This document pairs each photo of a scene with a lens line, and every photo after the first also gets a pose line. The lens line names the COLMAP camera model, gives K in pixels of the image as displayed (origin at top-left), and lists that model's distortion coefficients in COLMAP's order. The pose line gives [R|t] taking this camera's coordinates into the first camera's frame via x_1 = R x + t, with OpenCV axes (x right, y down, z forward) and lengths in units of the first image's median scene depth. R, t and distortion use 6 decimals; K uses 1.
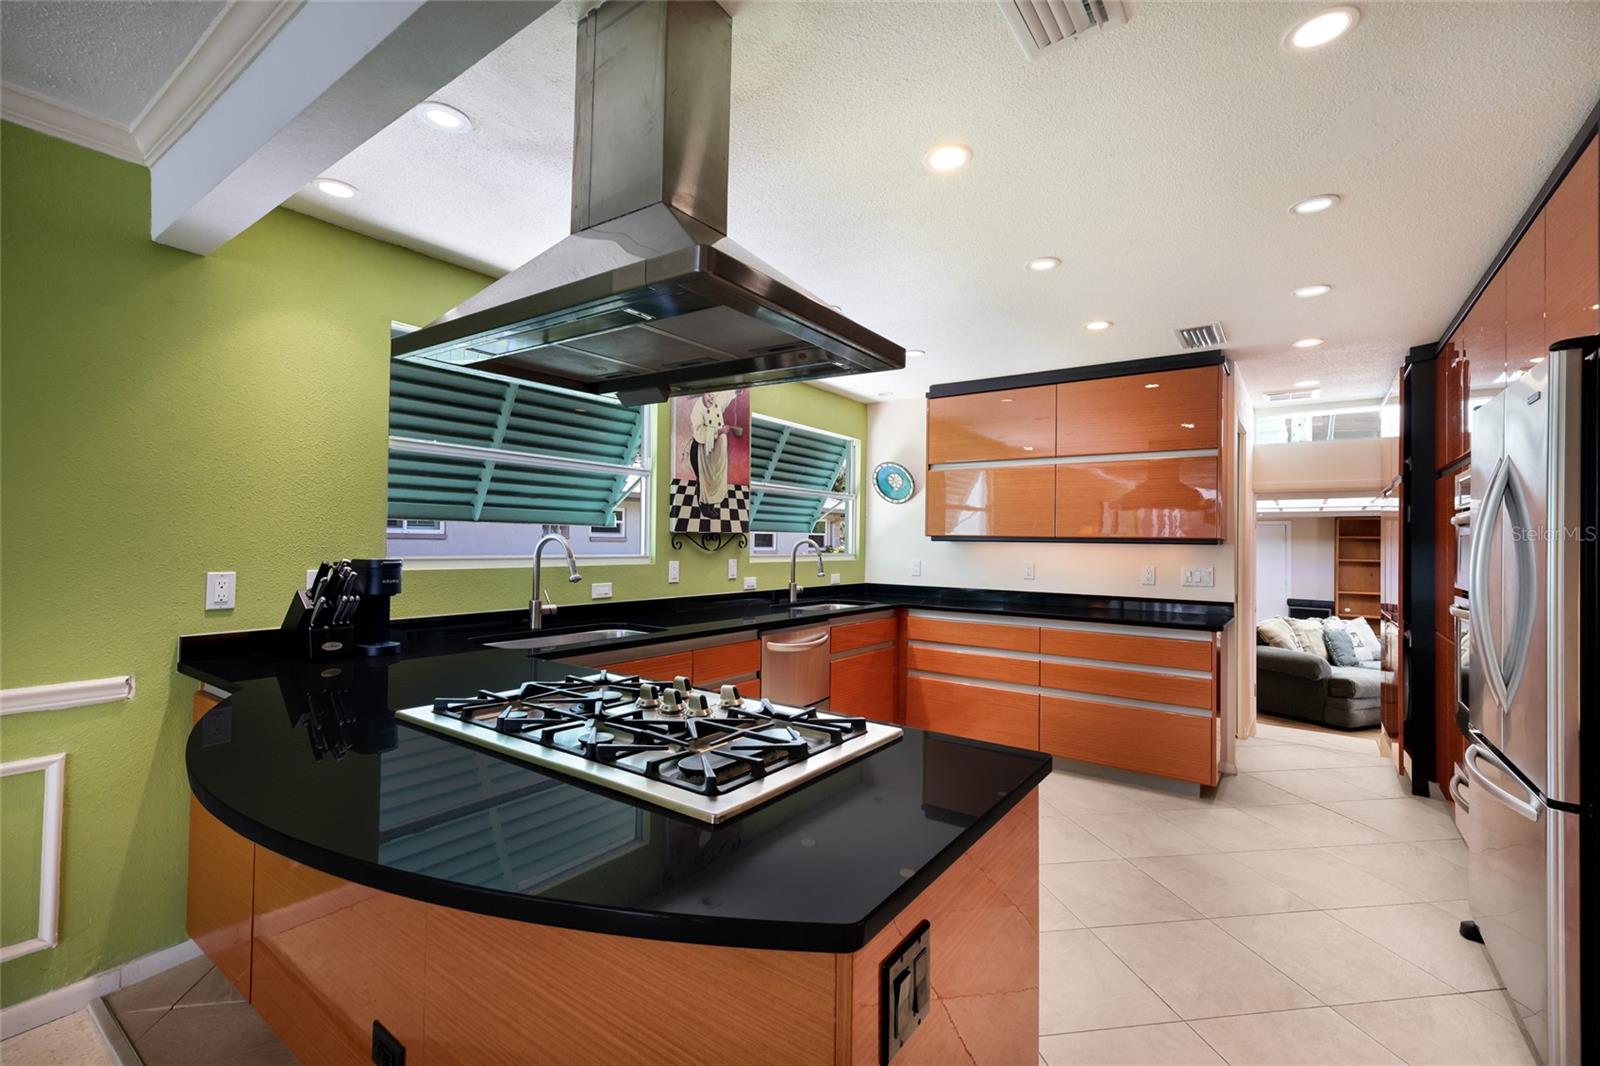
lens RADIAL K [[710.3, 0, 803.8], [0, 710.3, 530.3], [0, 0, 1]] dist [-0.001267, 0.002805]
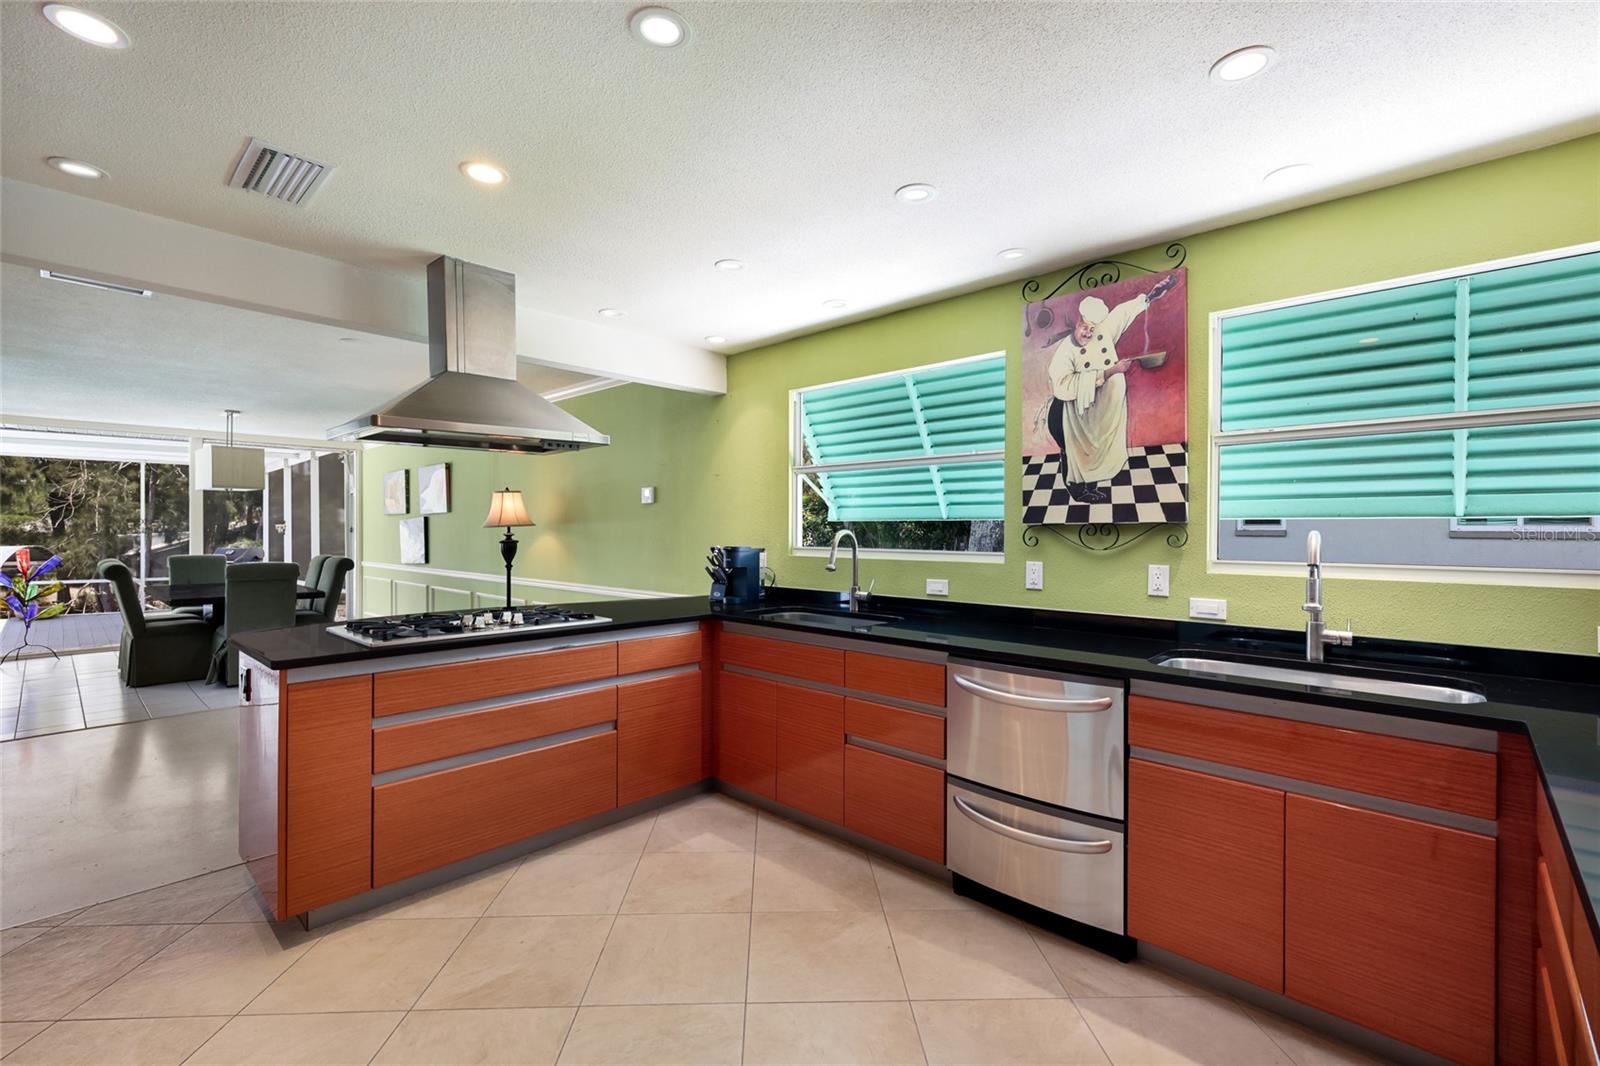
lens RADIAL K [[710.3, 0, 802.7], [0, 710.3, 535.0], [0, 0, 1]] dist [-0.001267, 0.002805]
pose [[-0.167944, -0.009516, -0.985751, 0.592344], [0.006841, 0.999918, -0.010818, 0.019846], [0.985773, -0.008561, -0.167865, 0.827806]]
